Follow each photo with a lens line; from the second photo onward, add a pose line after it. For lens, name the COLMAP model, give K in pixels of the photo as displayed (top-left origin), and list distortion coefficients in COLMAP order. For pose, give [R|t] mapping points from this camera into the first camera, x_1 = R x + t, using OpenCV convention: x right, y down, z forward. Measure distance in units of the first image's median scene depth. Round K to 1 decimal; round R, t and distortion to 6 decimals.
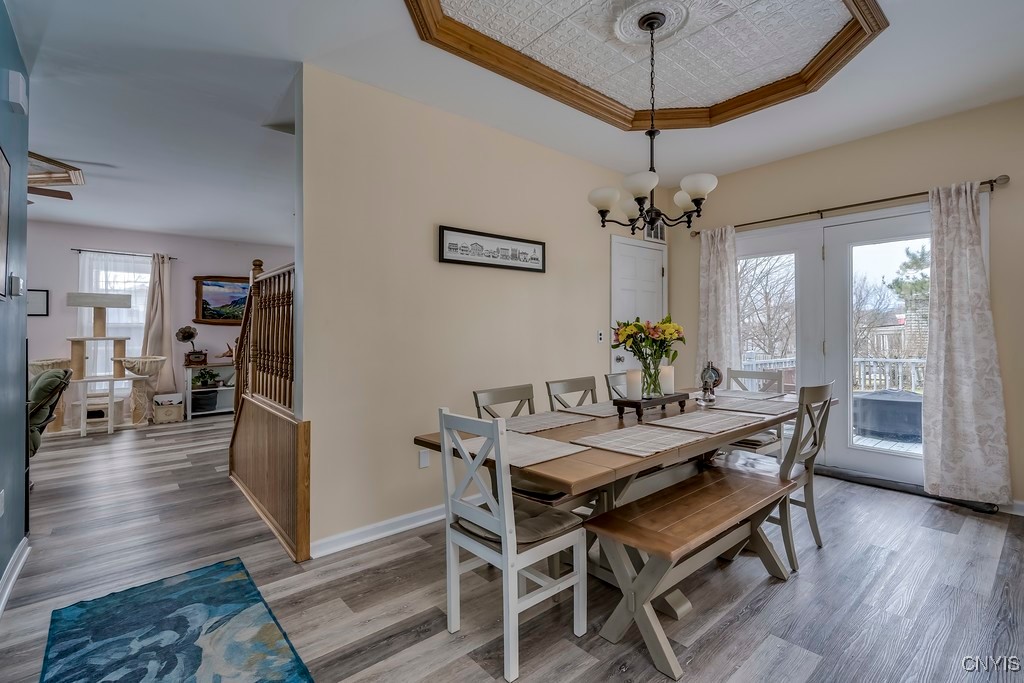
lens RADIAL K [[469.3, 0, 515.0], [0, 469.3, 335.6], [0, 0, 1]] dist [0.000122, 0.000343]
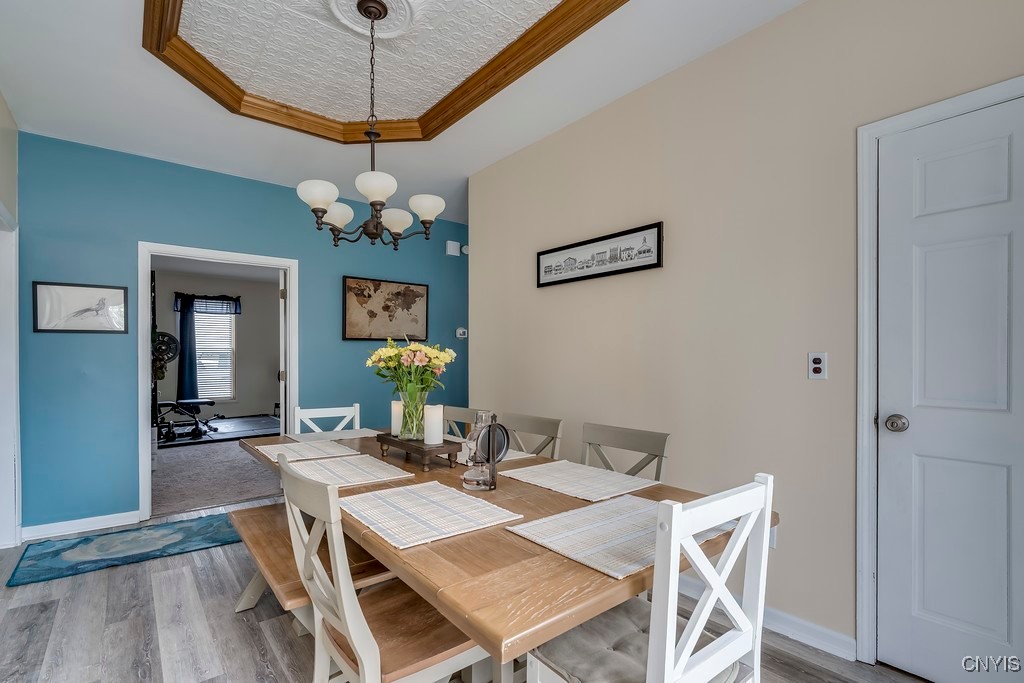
lens RADIAL K [[503.9, 0, 513.0], [0, 503.9, 355.4], [0, 0, 1]] dist [-0.000315, 0.000031]
pose [[-0.019239, 0.000238, -0.999815, 0.930709], [-0.003486, 0.999994, 0.000305, -0.009396], [0.999809, 0.003491, -0.019238, 0.956814]]
